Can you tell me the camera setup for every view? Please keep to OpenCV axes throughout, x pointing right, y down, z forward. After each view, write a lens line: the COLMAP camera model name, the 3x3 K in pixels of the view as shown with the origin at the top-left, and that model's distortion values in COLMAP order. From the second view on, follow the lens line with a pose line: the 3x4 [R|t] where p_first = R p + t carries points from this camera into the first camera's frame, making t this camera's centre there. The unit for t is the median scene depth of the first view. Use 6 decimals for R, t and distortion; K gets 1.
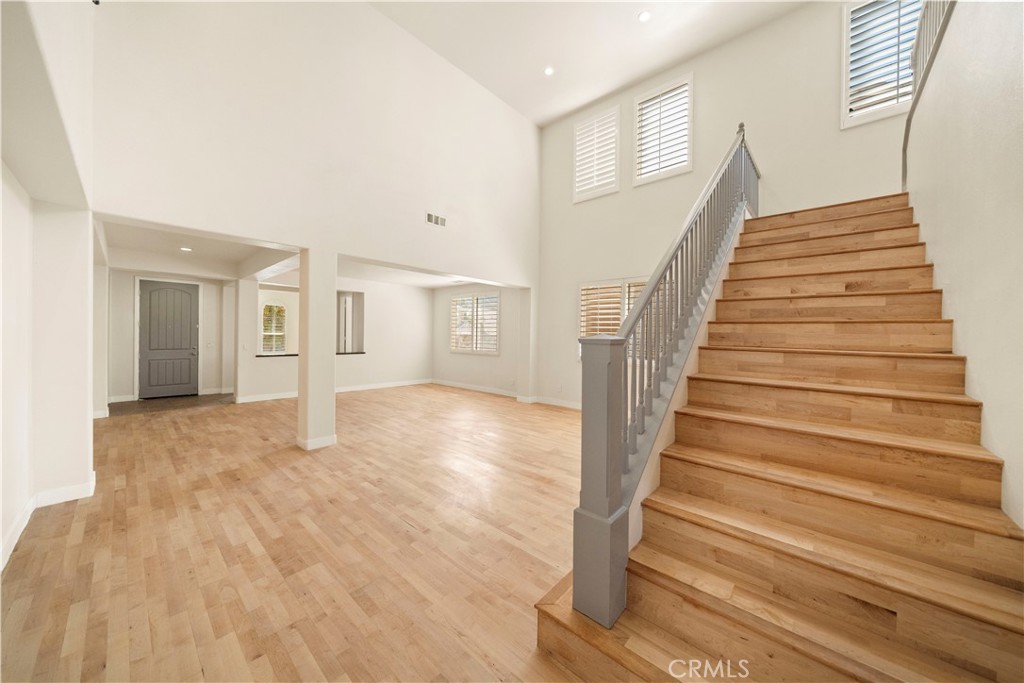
lens RADIAL K [[354.4, 0, 509.2], [0, 354.4, 332.1], [0, 0, 1]] dist [-0.001402, -0.000058]
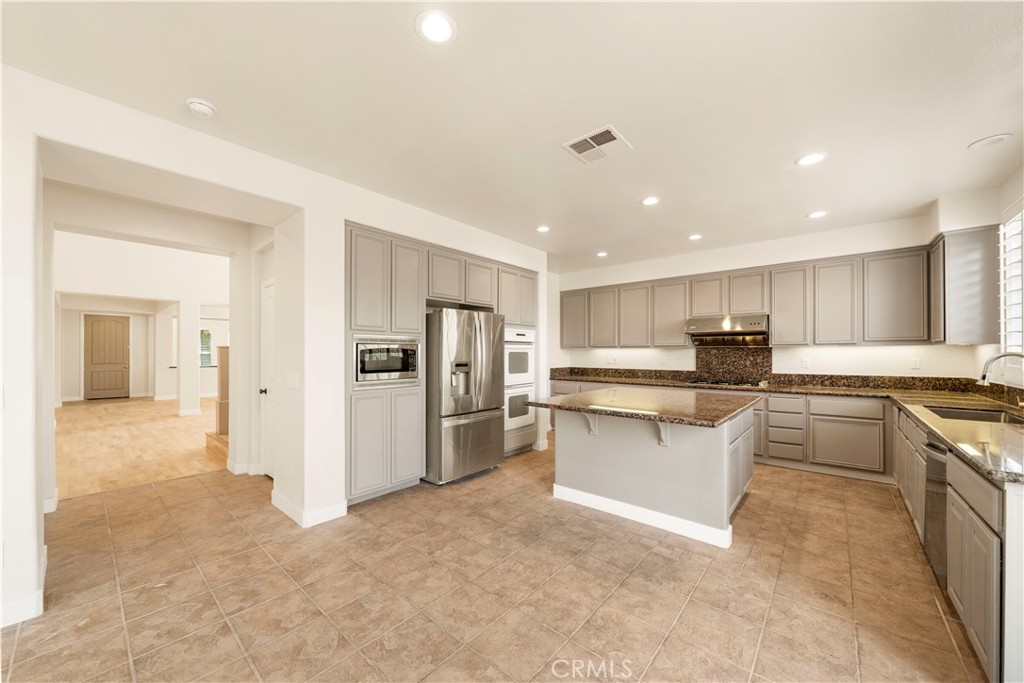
lens RADIAL K [[375.9, 0, 513.2], [0, 375.9, 349.7], [0, 0, 1]] dist [0.003504, 0.000226]
pose [[0.999501, -0.008224, 0.030513, 0.594587], [0.008410, 0.999947, -0.005984, 0.016430], [-0.030462, 0.006238, 0.999516, -0.534894]]
